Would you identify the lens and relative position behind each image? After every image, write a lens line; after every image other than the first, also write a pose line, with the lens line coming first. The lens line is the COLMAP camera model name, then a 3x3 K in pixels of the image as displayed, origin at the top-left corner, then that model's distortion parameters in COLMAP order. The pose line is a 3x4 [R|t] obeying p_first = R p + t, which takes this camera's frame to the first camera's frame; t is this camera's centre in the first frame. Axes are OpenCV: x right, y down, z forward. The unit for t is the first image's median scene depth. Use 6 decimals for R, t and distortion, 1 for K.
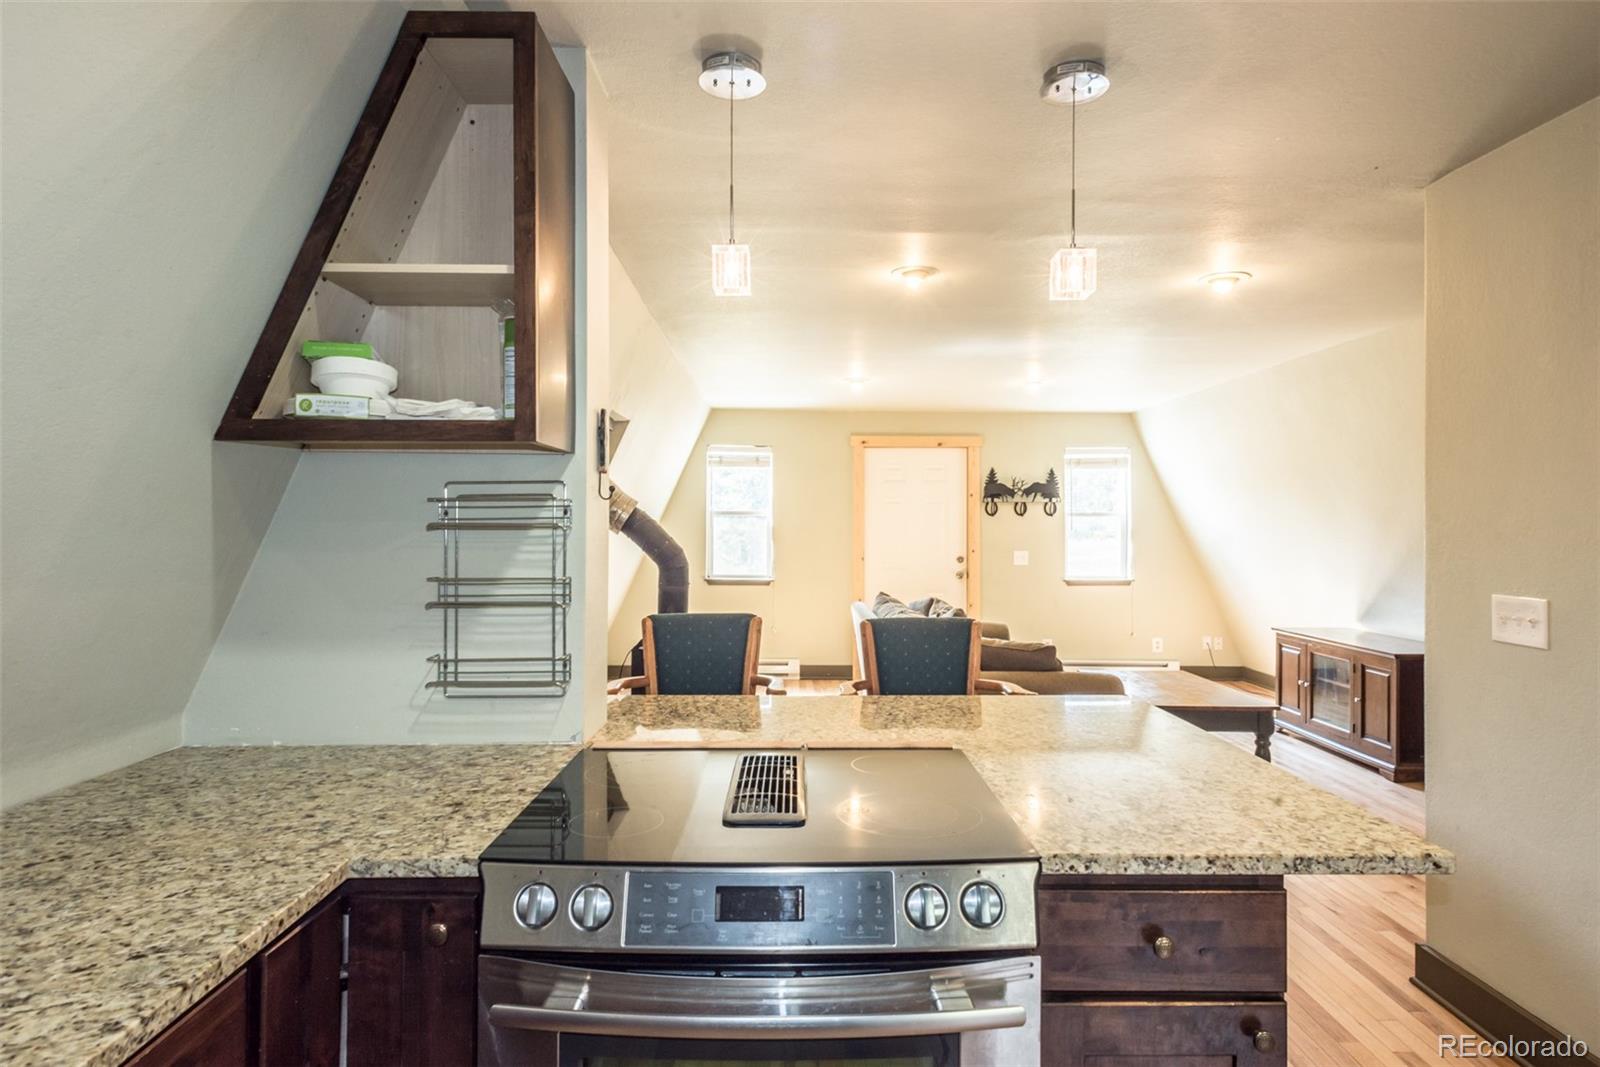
lens RADIAL K [[925.4, 0, 800.0], [0, 925.4, 533.5], [0, 0, 1]] dist [0.001779, -0.000336]
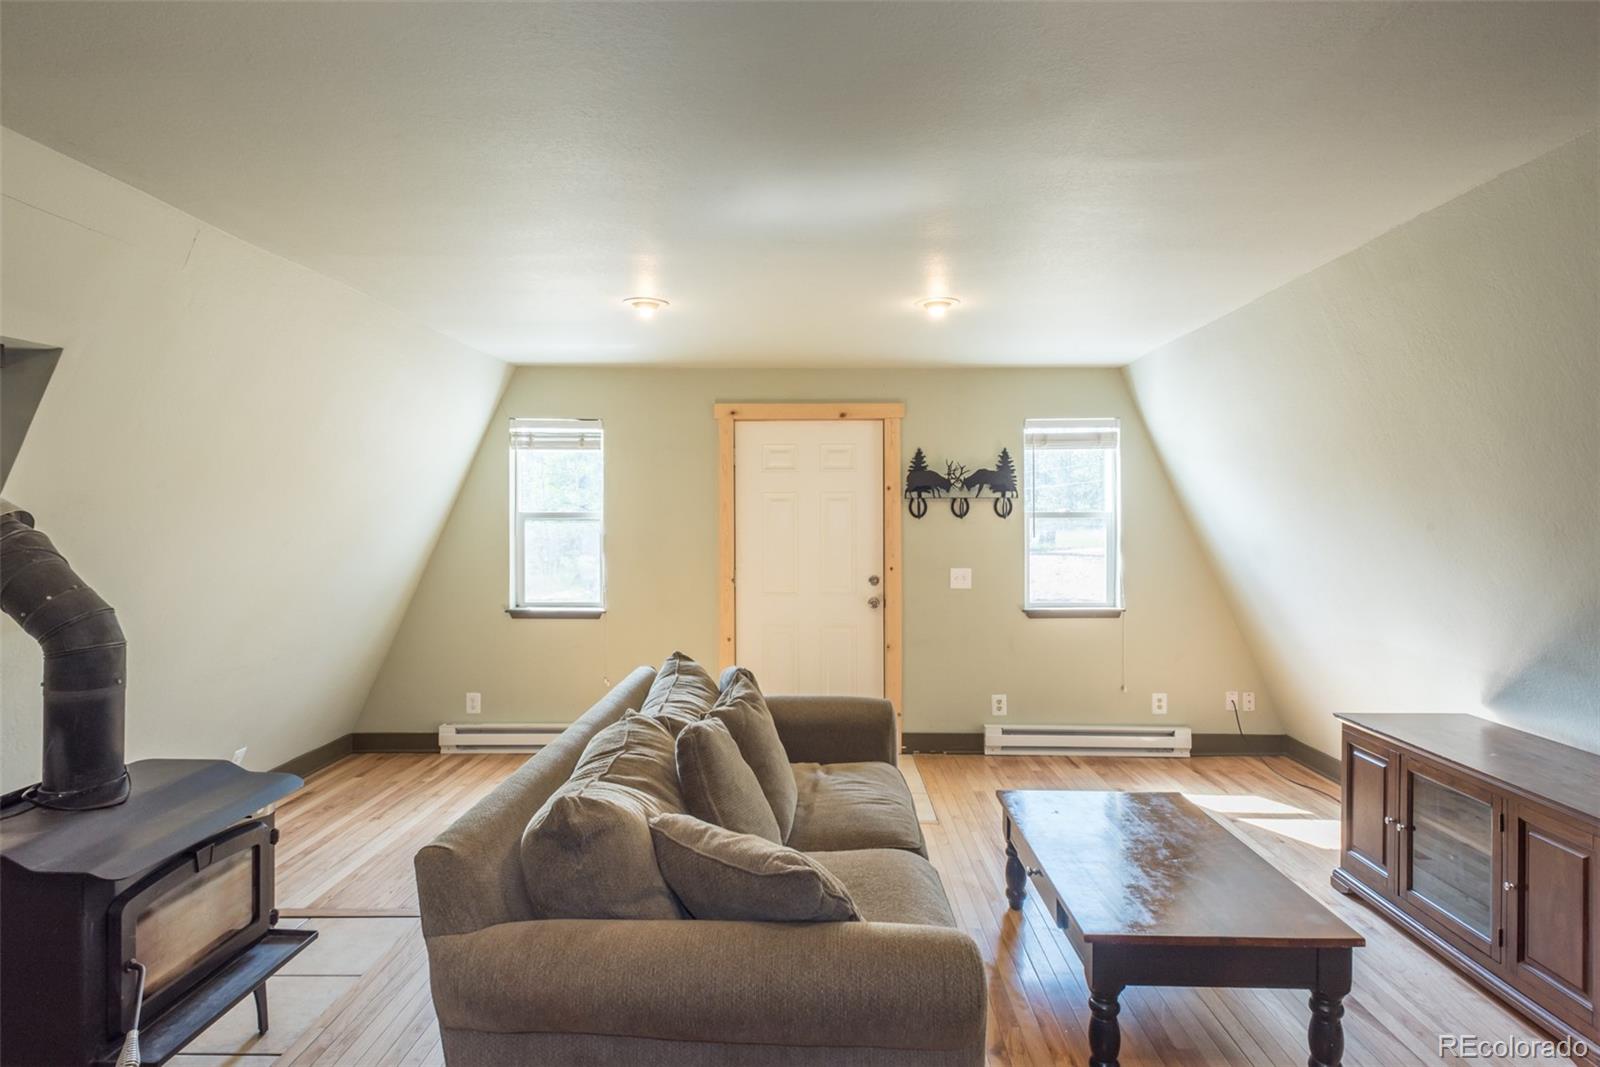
lens RADIAL K [[943.3, 0, 800.0], [0, 943.3, 533.5], [0, 0, 1]] dist [-0.005397, 0.001277]
pose [[0.999561, -0.004290, -0.029324, 0.139409], [0.004521, 0.999959, 0.007840, -0.013245], [0.029289, -0.007969, 0.999539, 0.290734]]
